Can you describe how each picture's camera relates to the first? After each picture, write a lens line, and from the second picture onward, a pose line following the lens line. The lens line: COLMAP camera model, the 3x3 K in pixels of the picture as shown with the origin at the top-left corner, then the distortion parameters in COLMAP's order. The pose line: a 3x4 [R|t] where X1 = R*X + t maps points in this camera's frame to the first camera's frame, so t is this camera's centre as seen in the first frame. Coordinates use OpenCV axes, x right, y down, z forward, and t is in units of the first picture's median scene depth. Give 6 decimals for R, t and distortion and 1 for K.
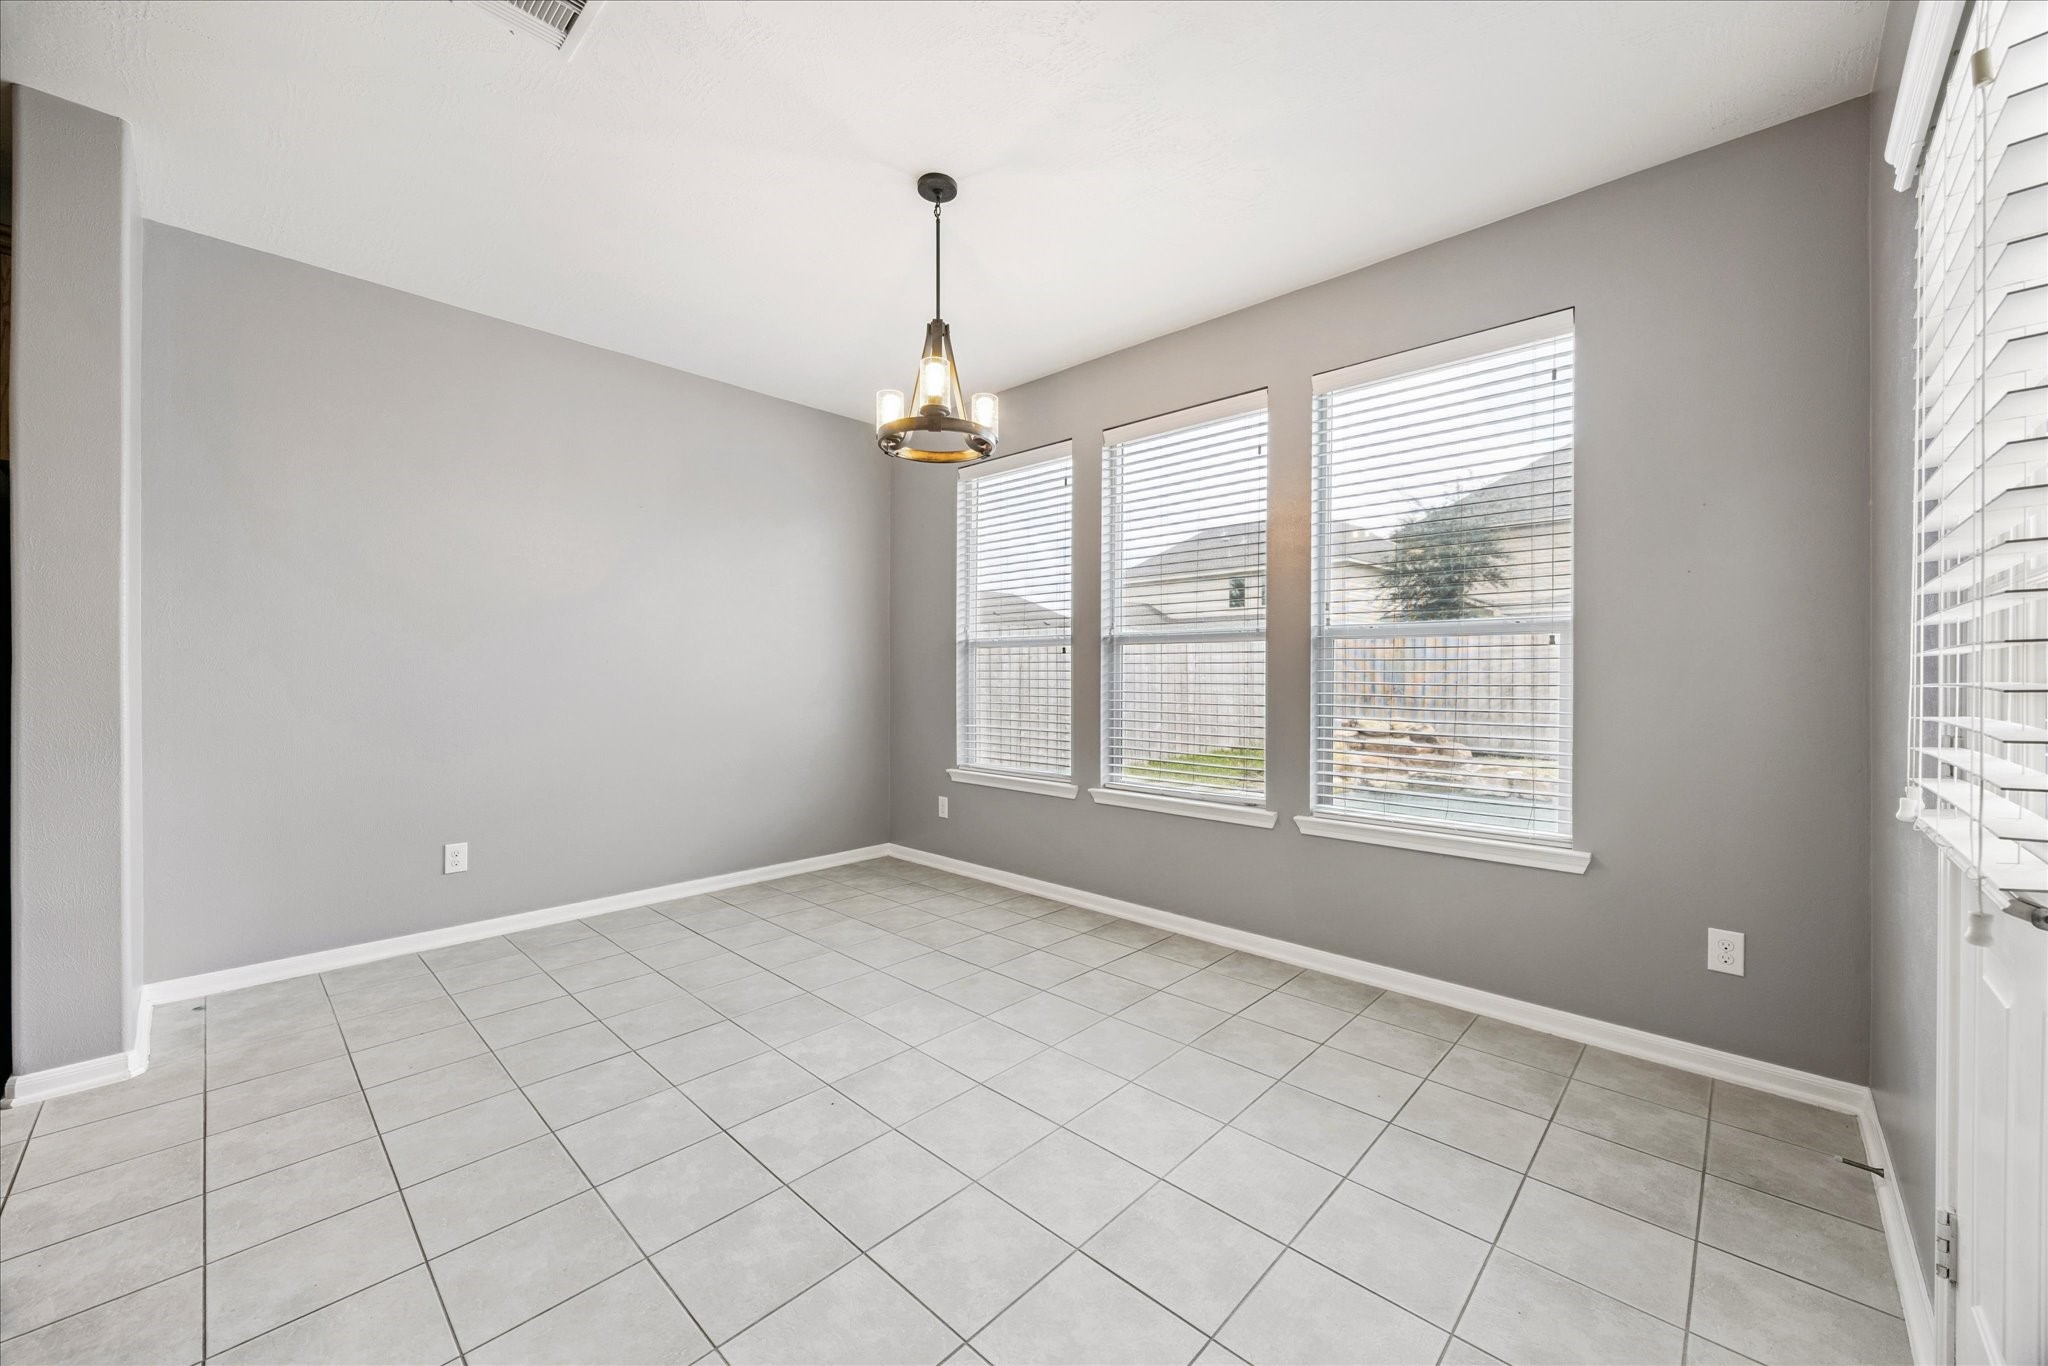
lens RADIAL K [[778.7, 0, 1020.6], [0, 778.7, 677.7], [0, 0, 1]] dist [-0.000633, 0.000708]
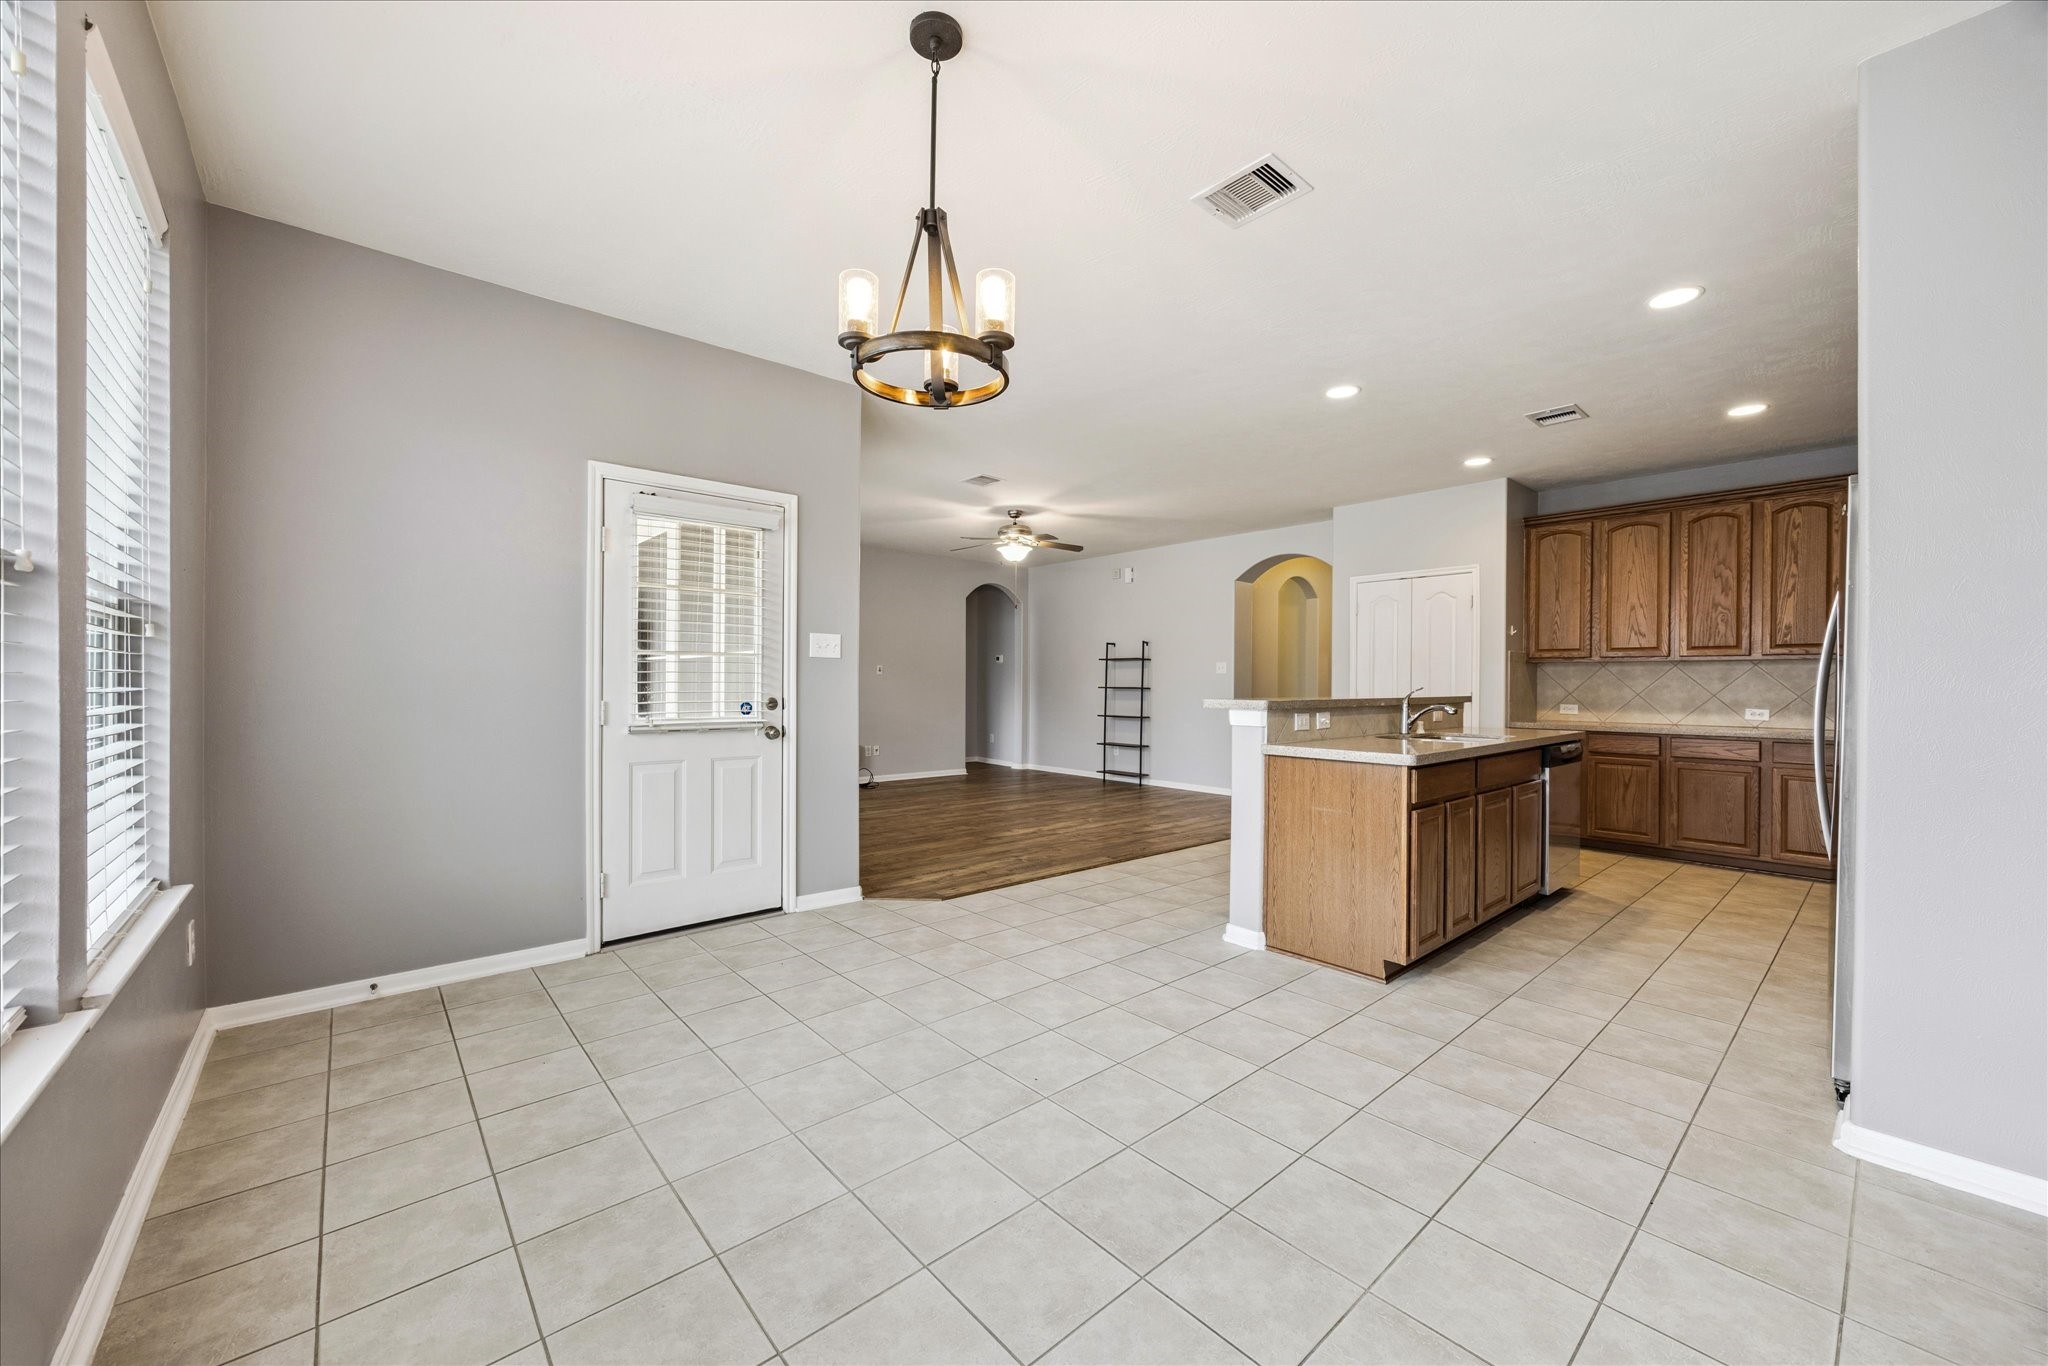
lens RADIAL K [[778.7, 0, 1026.9], [0, 778.7, 684.6], [0, 0, 1]] dist [-0.000633, 0.000708]
pose [[-0.996145, -0.007975, 0.087354, -0.174898], [-0.007547, 0.999958, 0.005228, -0.004892], [-0.087392, 0.004549, -0.996164, 1.142573]]
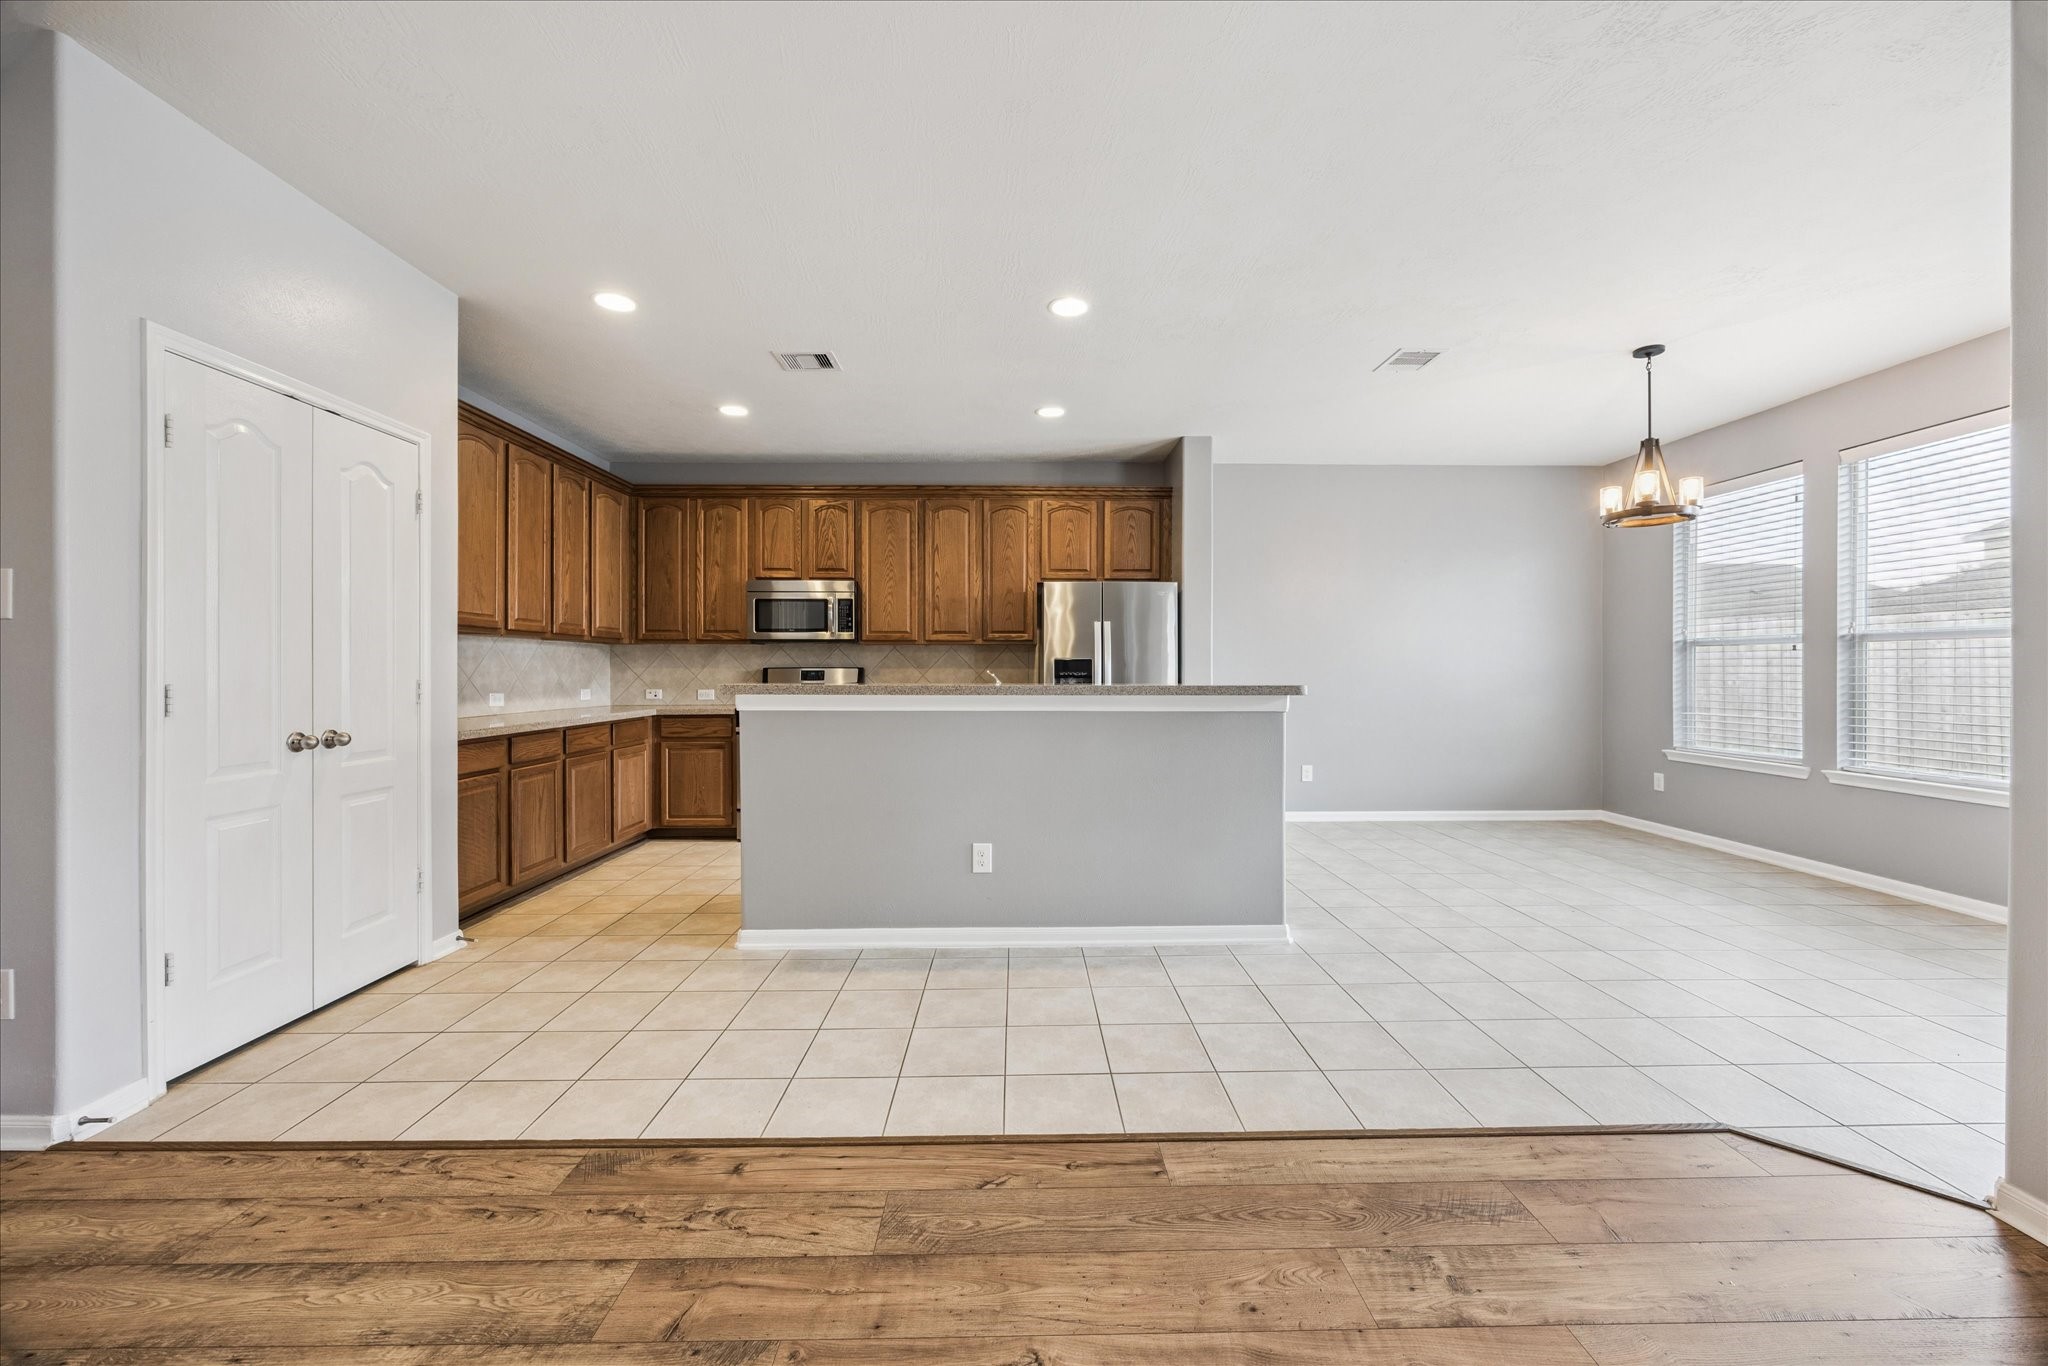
lens RADIAL K [[778.7, 0, 1028.7], [0, 778.7, 673.1], [0, 0, 1]] dist [-0.000633, 0.000708]
pose [[0.705922, -0.001654, -0.708288, 0.075020], [-0.001313, 0.999992, -0.003644, 0.007637], [0.708289, 0.003503, 0.705914, -0.612241]]
